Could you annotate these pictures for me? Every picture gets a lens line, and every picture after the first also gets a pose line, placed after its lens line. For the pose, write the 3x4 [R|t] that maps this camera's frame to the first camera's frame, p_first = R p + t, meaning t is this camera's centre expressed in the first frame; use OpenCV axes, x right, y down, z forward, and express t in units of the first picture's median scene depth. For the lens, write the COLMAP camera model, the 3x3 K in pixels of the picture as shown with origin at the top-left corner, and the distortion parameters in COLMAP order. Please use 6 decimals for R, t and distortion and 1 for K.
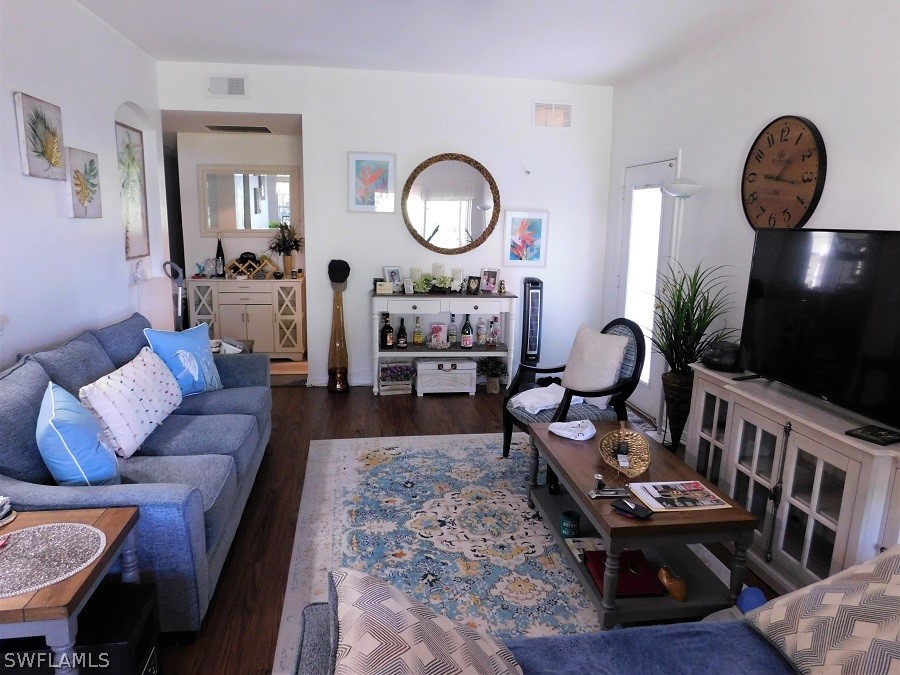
lens RADIAL K [[621.6, 0, 448.0], [0, 621.6, 339.0], [0, 0, 1]] dist [-0.062019, 0.015226]
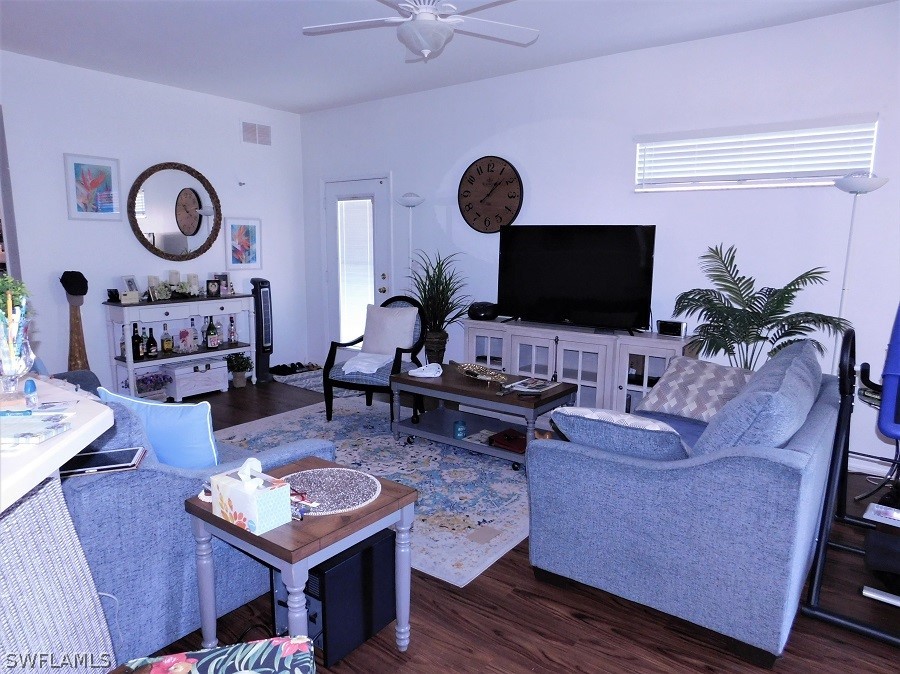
lens RADIAL K [[621.6, 0, 443.9], [0, 621.6, 340.4], [0, 0, 1]] dist [-0.062019, 0.015226]
pose [[0.705387, -0.128036, 0.697163, -0.423682], [0.141656, 0.989173, 0.038337, 0.016647], [-0.694523, 0.071714, 0.715887, -0.017886]]
